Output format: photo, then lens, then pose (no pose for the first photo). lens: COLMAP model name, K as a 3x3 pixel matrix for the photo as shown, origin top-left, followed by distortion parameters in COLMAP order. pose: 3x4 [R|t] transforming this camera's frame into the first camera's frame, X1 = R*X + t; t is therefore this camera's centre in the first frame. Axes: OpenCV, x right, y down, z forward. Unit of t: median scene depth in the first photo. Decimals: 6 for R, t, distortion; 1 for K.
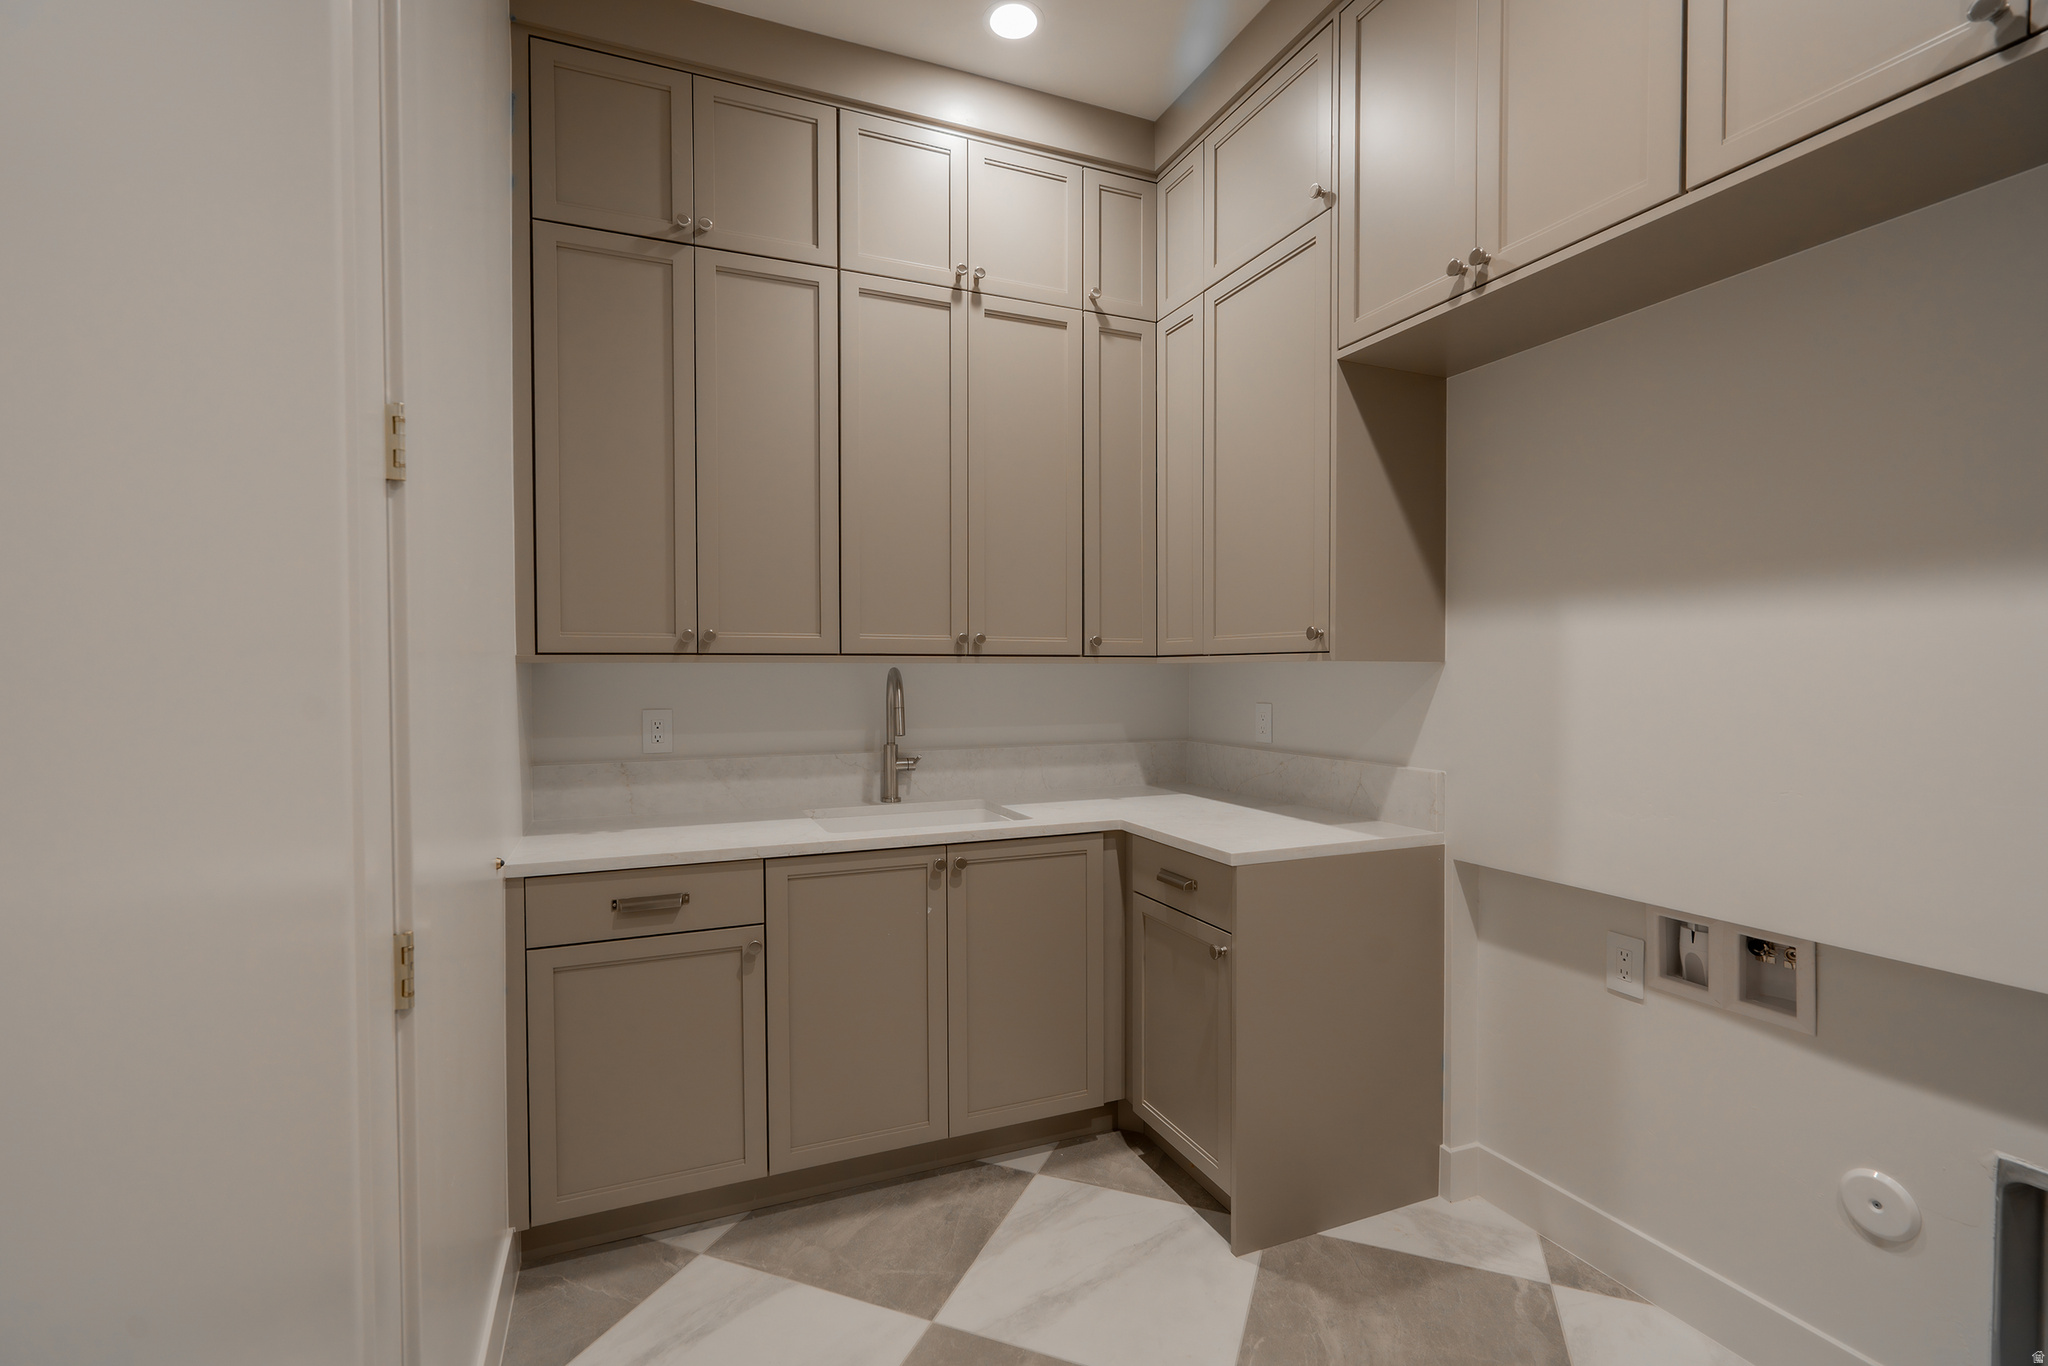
lens RADIAL K [[917.2, 0, 1031.5], [0, 917.2, 682.7], [0, 0, 1]] dist [-0.002188, -0.000325]
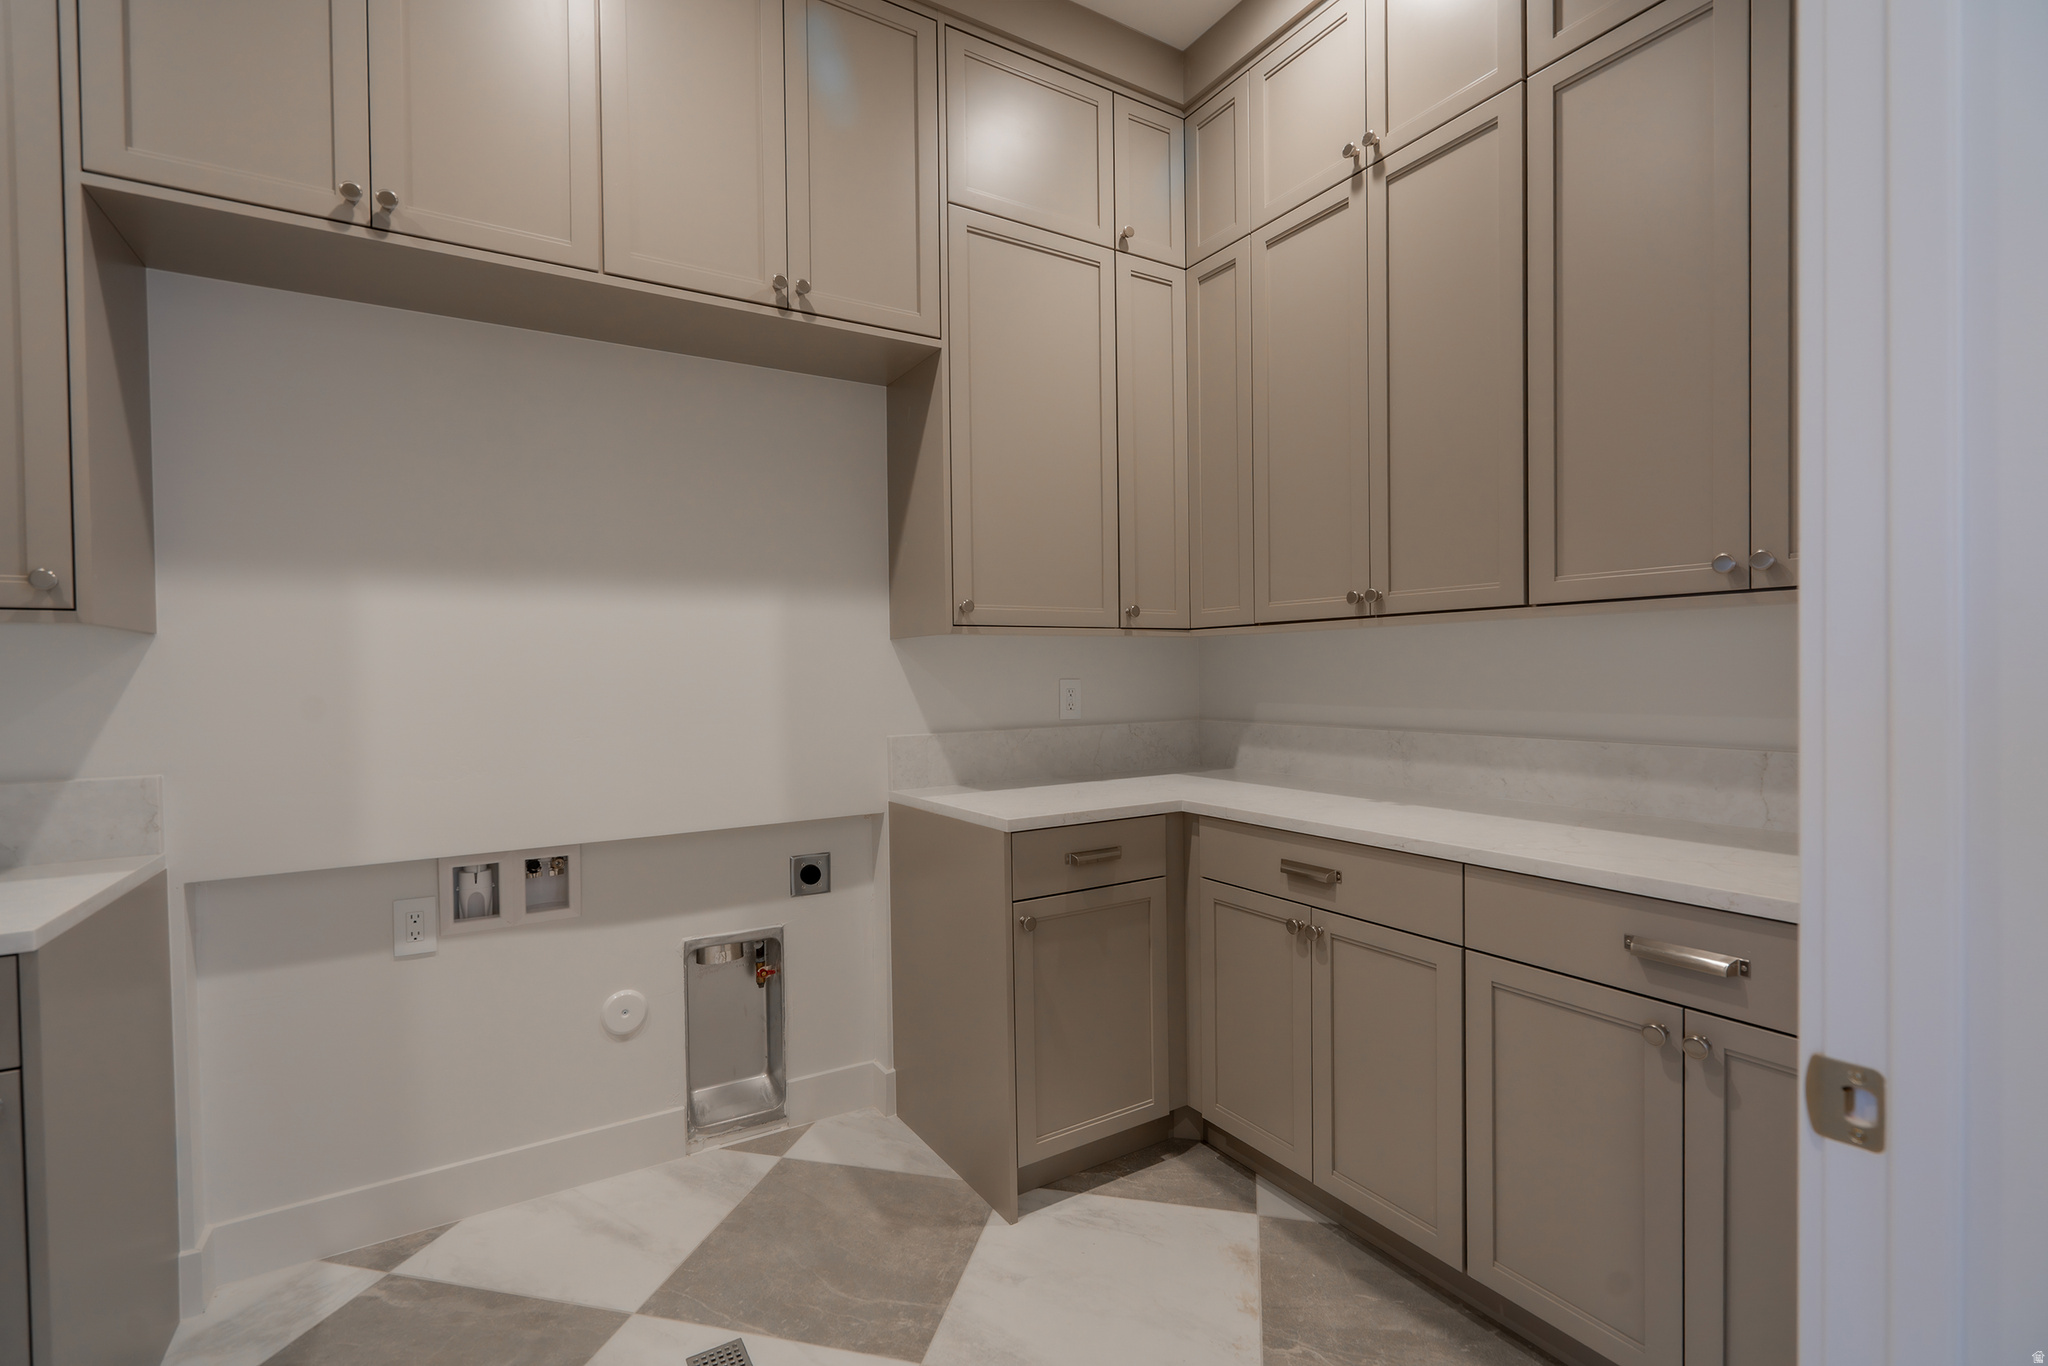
lens RADIAL K [[917.2, 0, 1031.5], [0, 917.2, 682.7], [0, 0, 1]] dist [-0.002188, -0.000325]
pose [[-0.154211, -0.013280, 0.987949, -0.505428], [0.025758, 0.999516, 0.017457, 0.028604], [-0.987702, 0.028140, -0.153794, 0.464797]]
